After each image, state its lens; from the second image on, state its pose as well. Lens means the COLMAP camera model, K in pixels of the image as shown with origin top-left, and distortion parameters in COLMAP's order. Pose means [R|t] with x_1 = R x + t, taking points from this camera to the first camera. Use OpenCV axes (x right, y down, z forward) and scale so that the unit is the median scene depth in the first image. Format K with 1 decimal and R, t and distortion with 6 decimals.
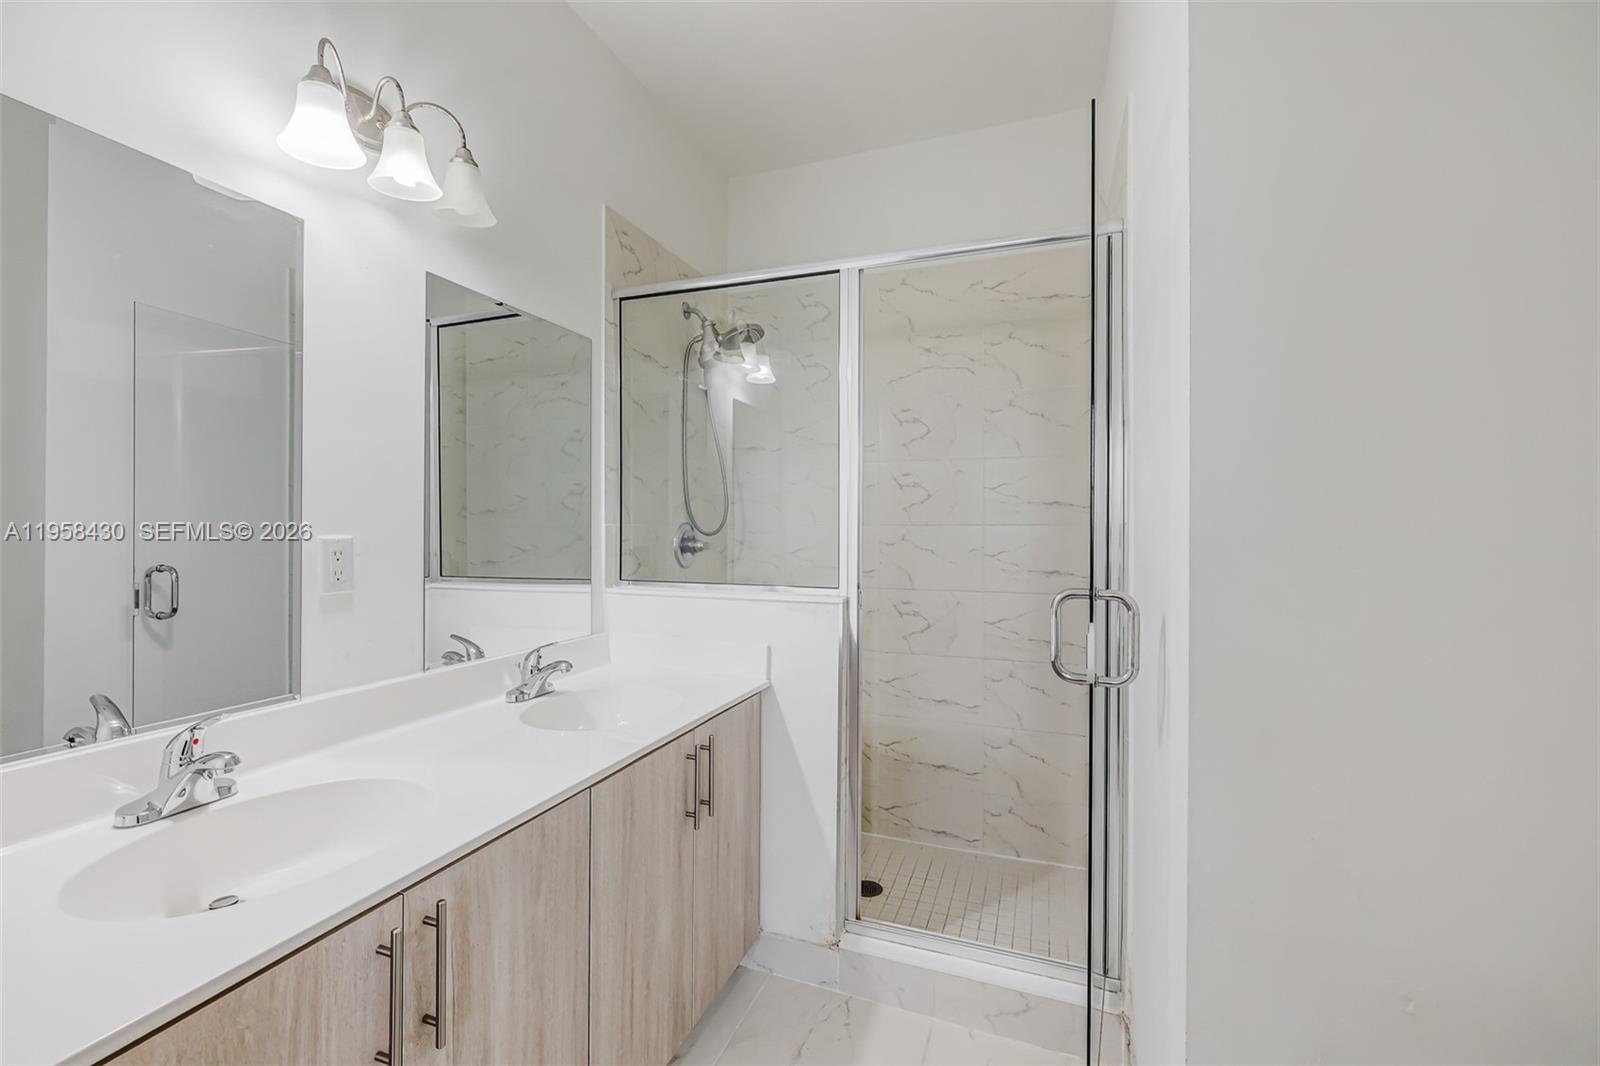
lens RADIAL K [[684.1, 0, 769.3], [0, 684.1, 525.4], [0, 0, 1]] dist [-0.000053, 0.000268]
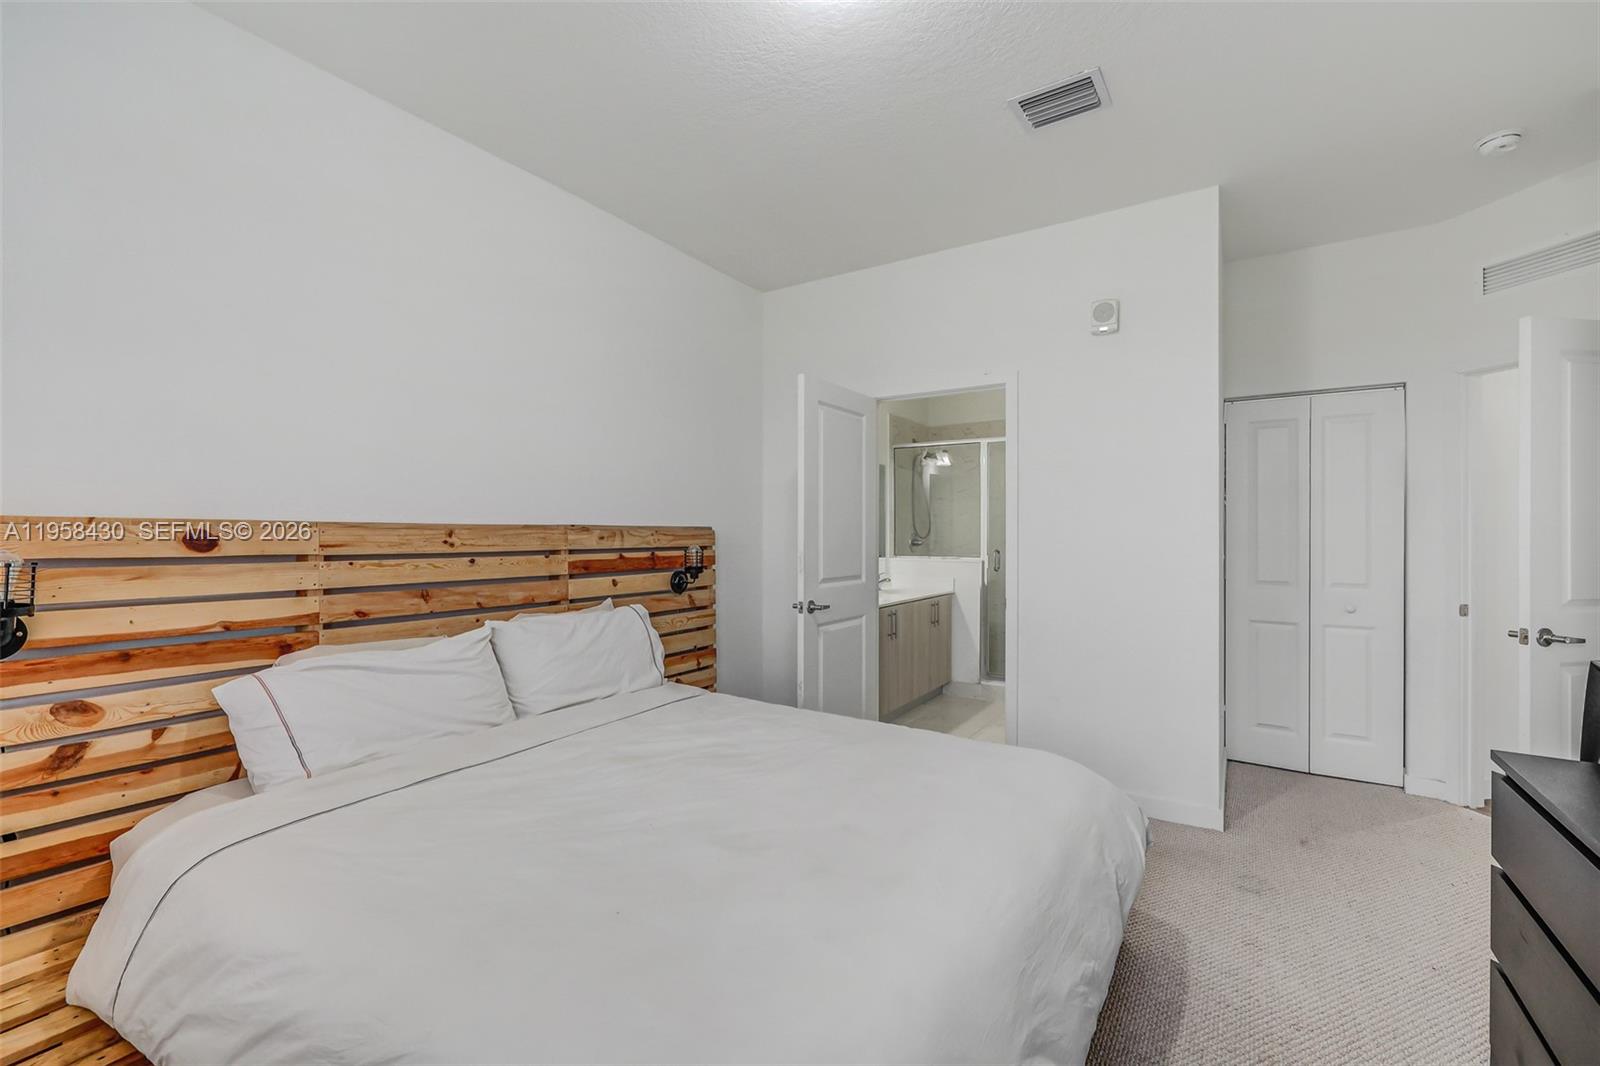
lens RADIAL K [[684.1, 0, 769.3], [0, 684.1, 525.4], [0, 0, 1]] dist [-0.000053, 0.000268]
pose [[0.975932, -0.002423, -0.218060, -0.094898], [0.000380, 0.999956, -0.009412, -0.008574], [0.218073, 0.009102, 0.975890, -1.399133]]
